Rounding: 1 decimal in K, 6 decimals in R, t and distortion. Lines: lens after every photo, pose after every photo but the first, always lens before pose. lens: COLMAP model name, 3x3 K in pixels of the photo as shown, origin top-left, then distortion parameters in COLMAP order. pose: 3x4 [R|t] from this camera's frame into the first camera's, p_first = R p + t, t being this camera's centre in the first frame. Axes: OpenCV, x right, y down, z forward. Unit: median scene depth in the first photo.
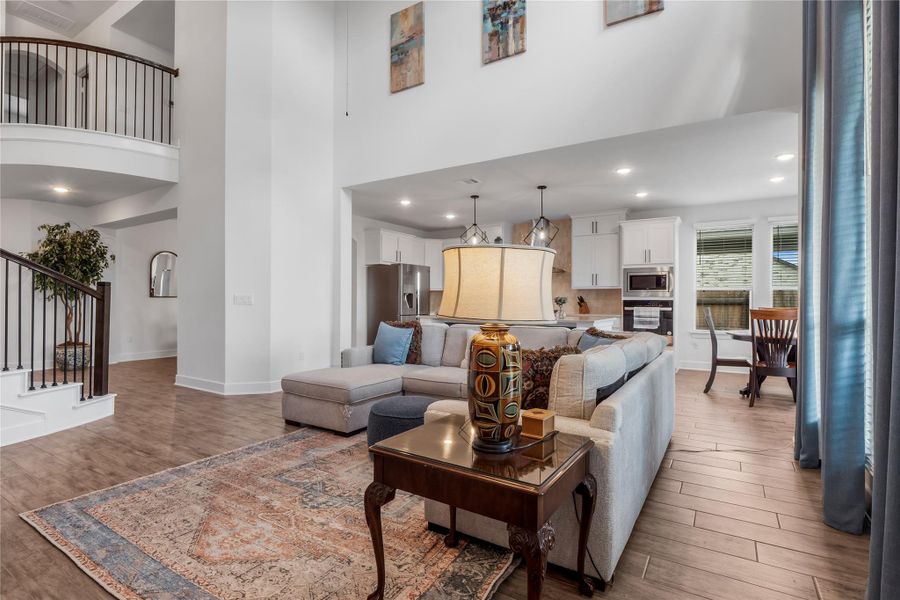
lens RADIAL K [[444.5, 0, 447.0], [0, 444.5, 298.6], [0, 0, 1]] dist [-0.008853, -0.000577]
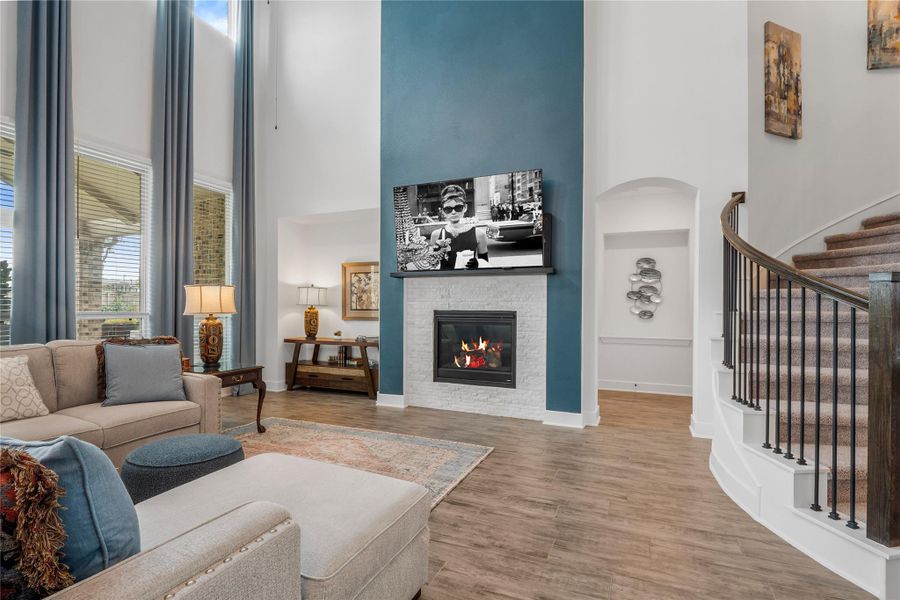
lens RADIAL K [[444.5, 0, 444.0], [0, 444.5, 305.5], [0, 0, 1]] dist [-0.008853, -0.000577]
pose [[-0.989676, -0.008259, -0.143085, -0.275666], [-0.007304, 0.999947, -0.007195, 0.001157], [0.143137, -0.006076, -0.989684, 1.223968]]
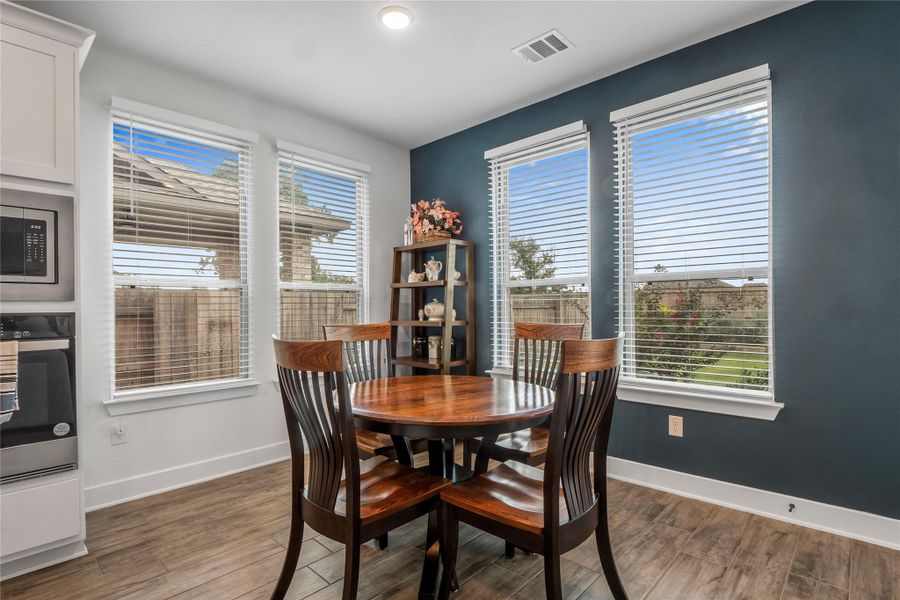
lens RADIAL K [[444.5, 0, 440.5], [0, 444.5, 308.8], [0, 0, 1]] dist [-0.008853, -0.000577]
pose [[0.194364, -0.009237, 0.980886, 0.390862], [0.008731, 0.999932, 0.007687, 0.001408], [-0.980891, 0.007070, 0.194431, 1.015203]]
